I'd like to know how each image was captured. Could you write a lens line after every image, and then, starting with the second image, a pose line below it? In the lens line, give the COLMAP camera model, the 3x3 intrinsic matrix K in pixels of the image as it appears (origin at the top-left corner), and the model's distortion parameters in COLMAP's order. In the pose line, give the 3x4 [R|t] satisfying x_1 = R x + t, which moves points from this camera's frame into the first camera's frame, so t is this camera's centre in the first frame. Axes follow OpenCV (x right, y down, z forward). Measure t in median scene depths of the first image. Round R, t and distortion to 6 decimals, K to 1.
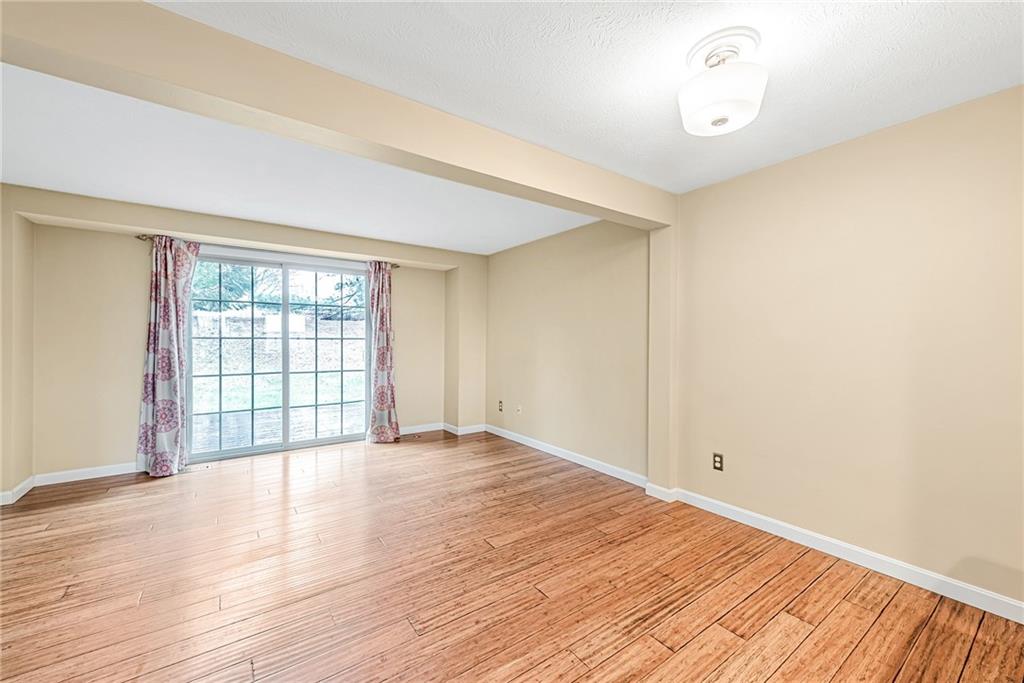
lens RADIAL K [[406.1, 0, 516.8], [0, 406.1, 347.1], [0, 0, 1]] dist [0.012260, -0.002682]
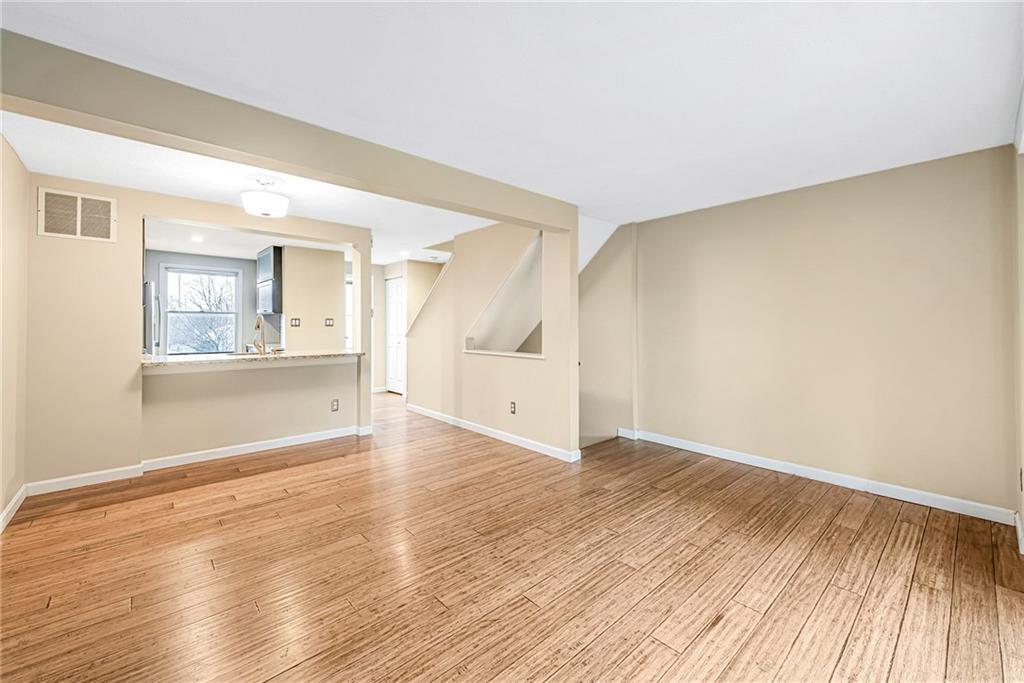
lens RADIAL K [[406.1, 0, 528.0], [0, 406.1, 318.5], [0, 0, 1]] dist [0.012260, -0.002682]
pose [[-0.991721, -0.006058, -0.128272, -0.248010], [-0.006156, 0.999981, 0.000371, -0.030401], [0.128267, 0.001157, -0.991739, 1.532268]]
